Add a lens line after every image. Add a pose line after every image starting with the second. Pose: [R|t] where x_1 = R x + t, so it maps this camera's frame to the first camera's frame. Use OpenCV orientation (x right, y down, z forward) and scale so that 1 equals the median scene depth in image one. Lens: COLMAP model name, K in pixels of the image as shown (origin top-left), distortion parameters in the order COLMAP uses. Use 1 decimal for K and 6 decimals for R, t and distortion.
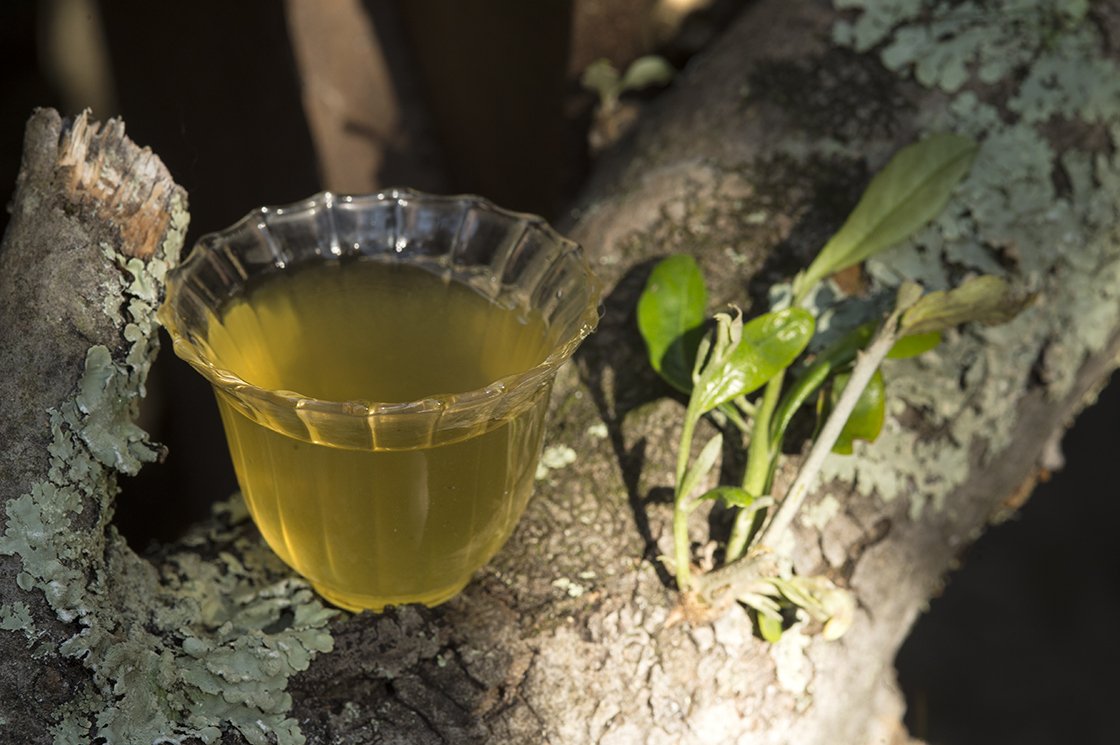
lens RADIAL K [[3551.7, 0, 559.4], [0, 3551.7, 373.1], [0, 0, 1]] dist [0.377001, 0.000000]
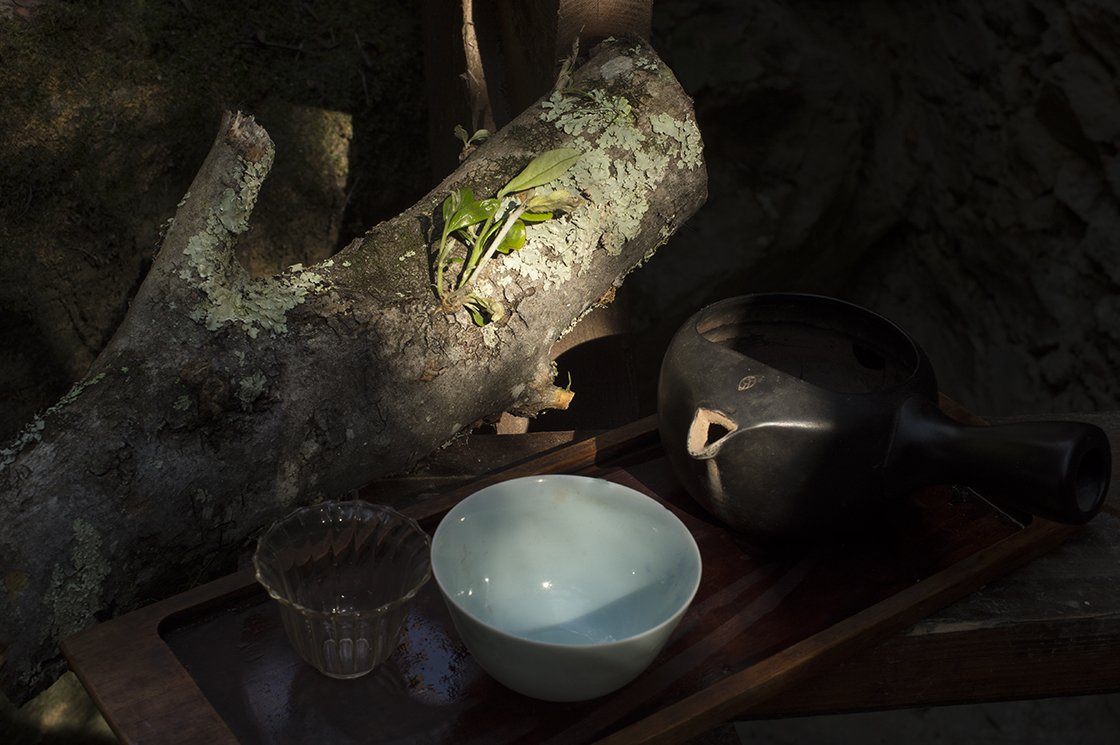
lens RADIAL K [[1570.7, 0, 560.6], [0, 1570.7, 372.2], [0, 0, 1]] dist [0.001673, 0.000000]
pose [[0.982821, 0.062930, -0.173501, 0.334009], [-0.077358, 0.993972, -0.077683, 0.202059], [0.167567, 0.089771, 0.981765, -0.152598]]
